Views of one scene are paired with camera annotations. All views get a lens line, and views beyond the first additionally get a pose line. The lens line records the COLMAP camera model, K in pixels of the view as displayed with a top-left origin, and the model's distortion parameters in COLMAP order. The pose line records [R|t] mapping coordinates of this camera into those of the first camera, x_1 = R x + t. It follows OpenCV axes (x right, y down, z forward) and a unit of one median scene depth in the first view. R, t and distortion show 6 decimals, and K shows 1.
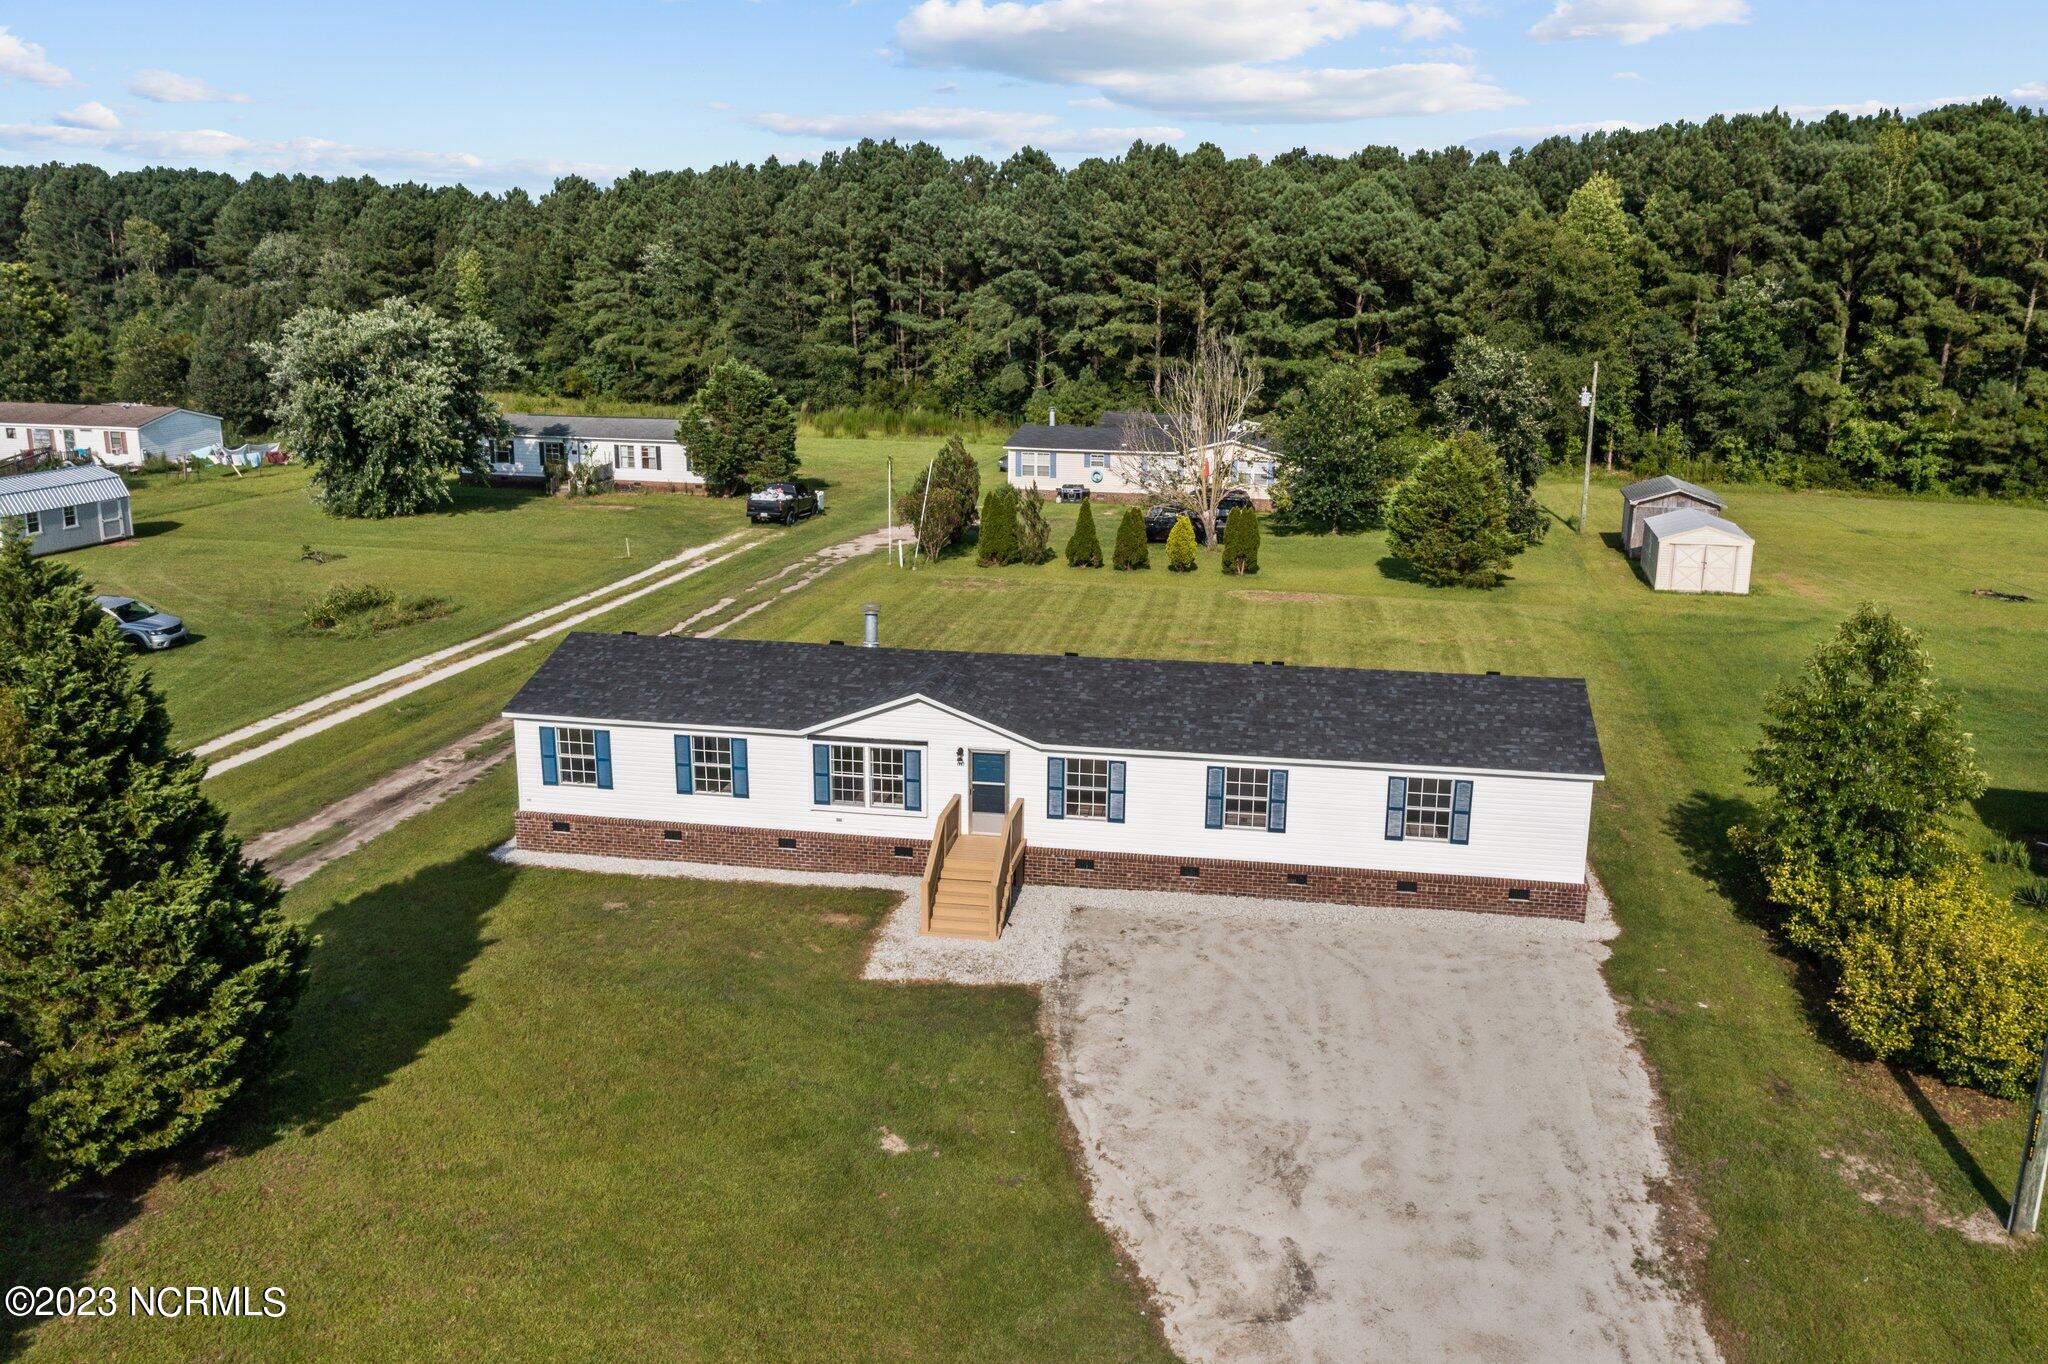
lens RADIAL K [[1625.2, 0, 1029.4], [0, 1625.2, 682.4], [0, 0, 1]] dist [0.004803, 0.001130]
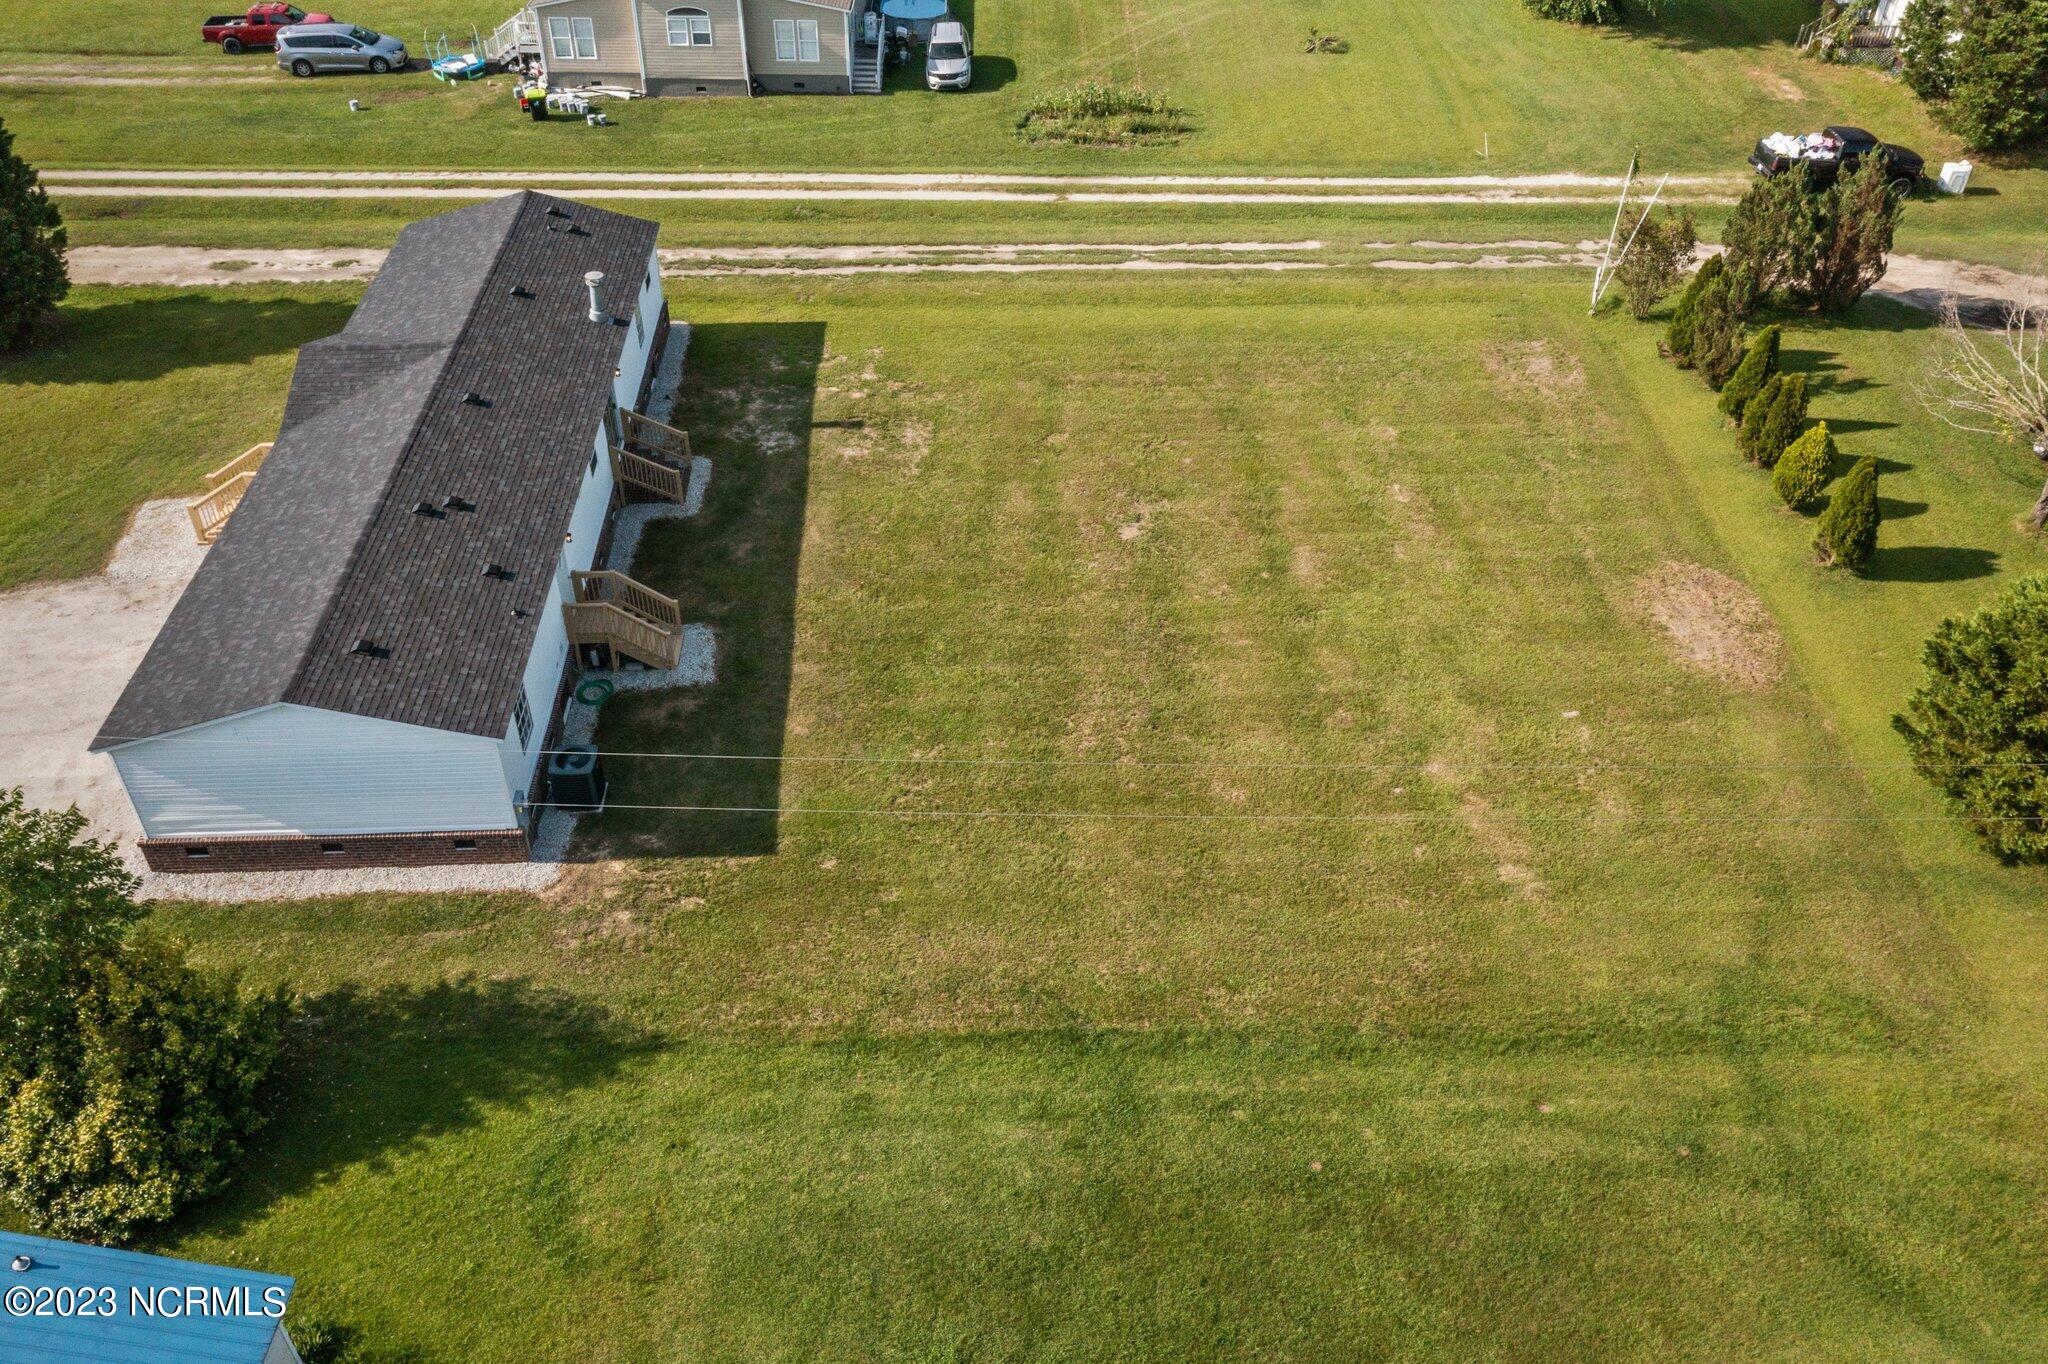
lens RADIAL K [[1630.6, 0, 1023.8], [0, 1630.6, 679.1], [0, 0, 1]] dist [-0.002957, 0.000838]
pose [[0.222384, 0.603886, -0.765419, 1.169665], [-0.251026, 0.794075, 0.553562, -0.628597], [0.942089, 0.069037, 0.328181, 1.232386]]
